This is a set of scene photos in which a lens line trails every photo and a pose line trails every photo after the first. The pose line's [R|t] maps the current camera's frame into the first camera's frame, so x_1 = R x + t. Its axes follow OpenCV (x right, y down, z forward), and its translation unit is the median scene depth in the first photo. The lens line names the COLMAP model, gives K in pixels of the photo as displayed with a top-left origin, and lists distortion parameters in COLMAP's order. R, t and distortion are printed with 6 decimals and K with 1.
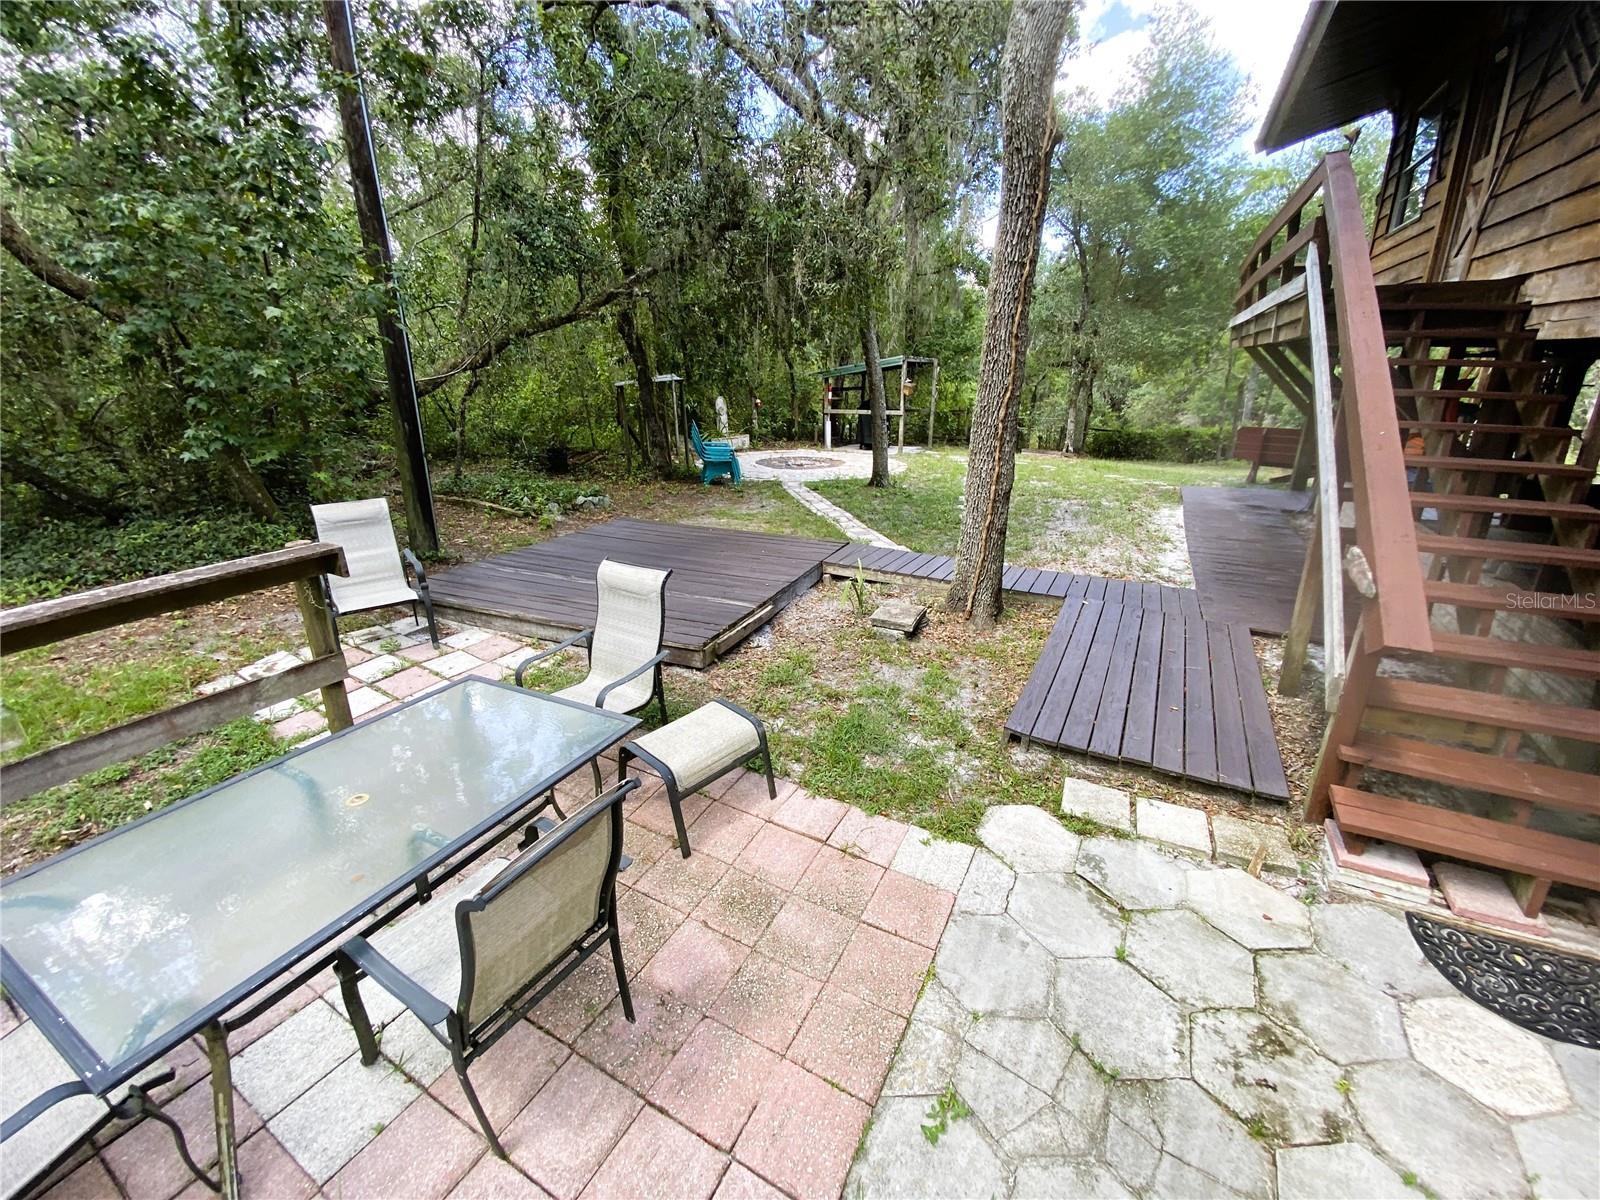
lens RADIAL K [[646.9, 0, 800.0], [0, 646.9, 600.0], [0, 0, 1]] dist [0.000818, -0.009587]
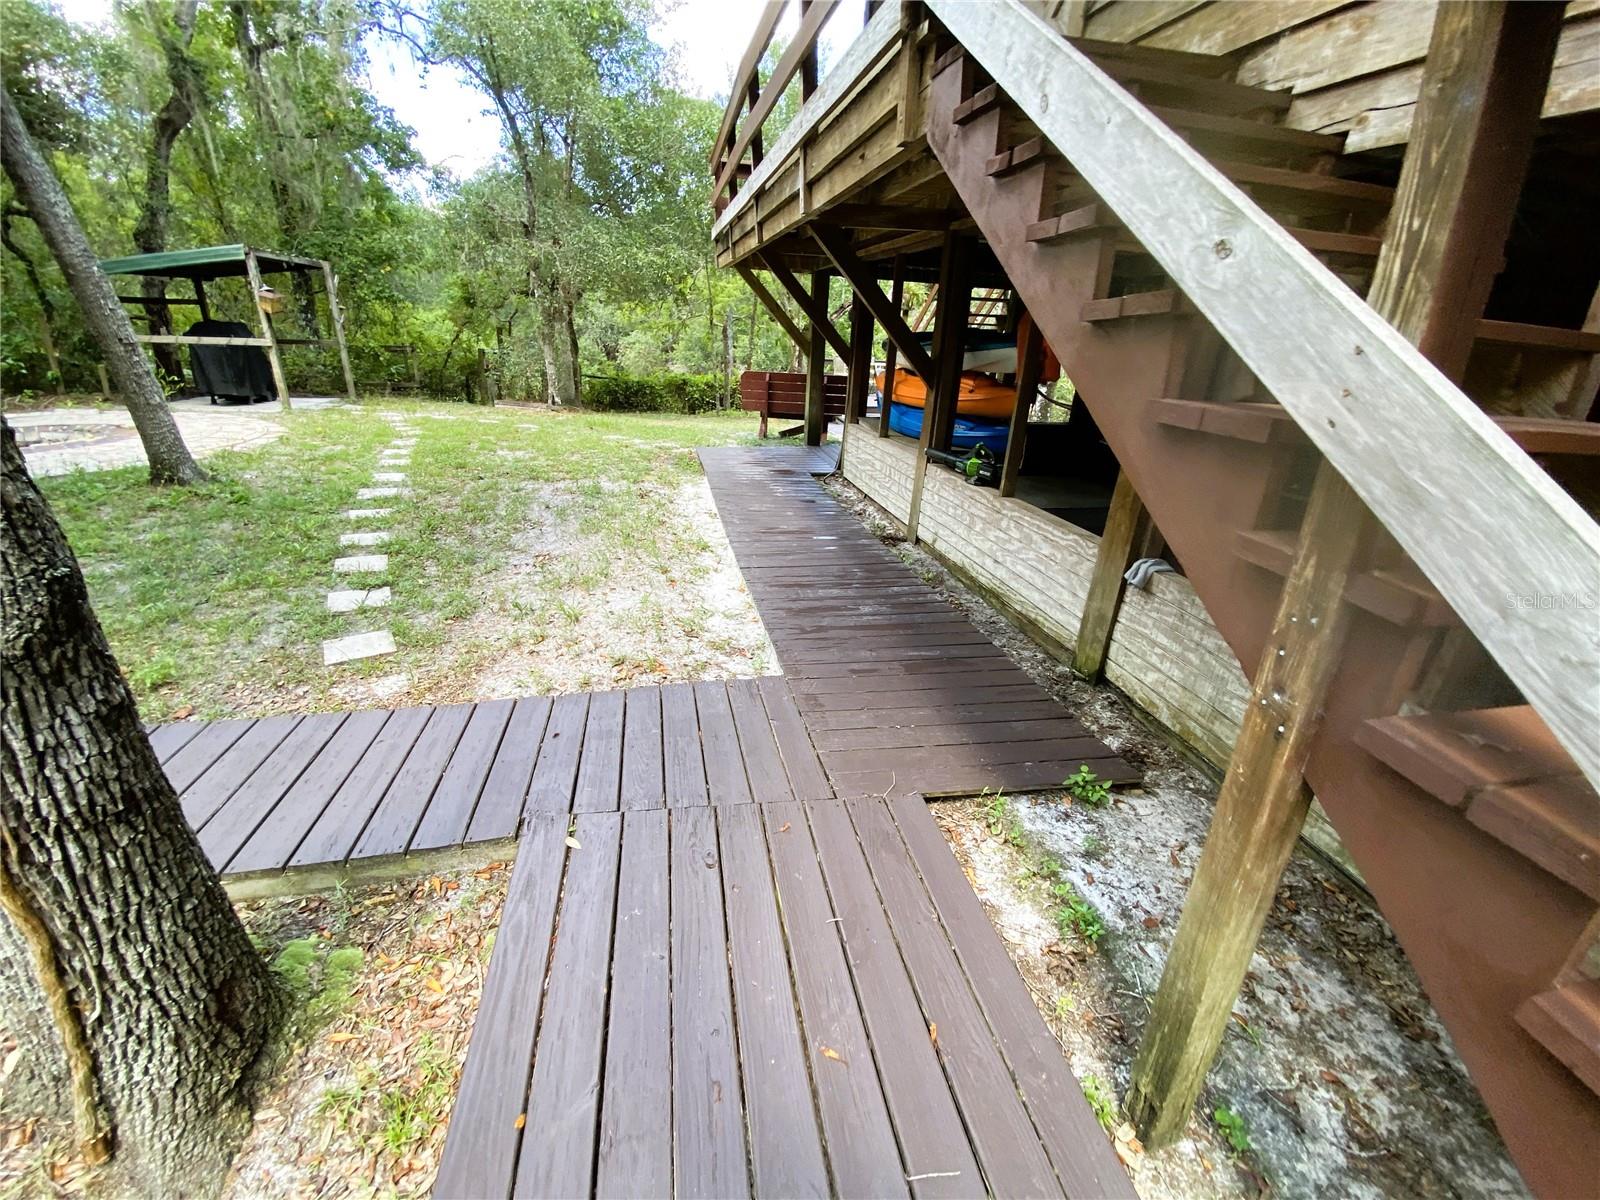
lens RADIAL K [[641.1, 0, 811.4], [0, 641.1, 622.6], [0, 0, 1]] dist [0.002645, -0.000031]
pose [[0.753450, -0.226541, 0.617246, 0.151574], [0.160417, 0.973737, 0.161565, -0.066800], [-0.637636, -0.022715, 0.770003, 0.279980]]
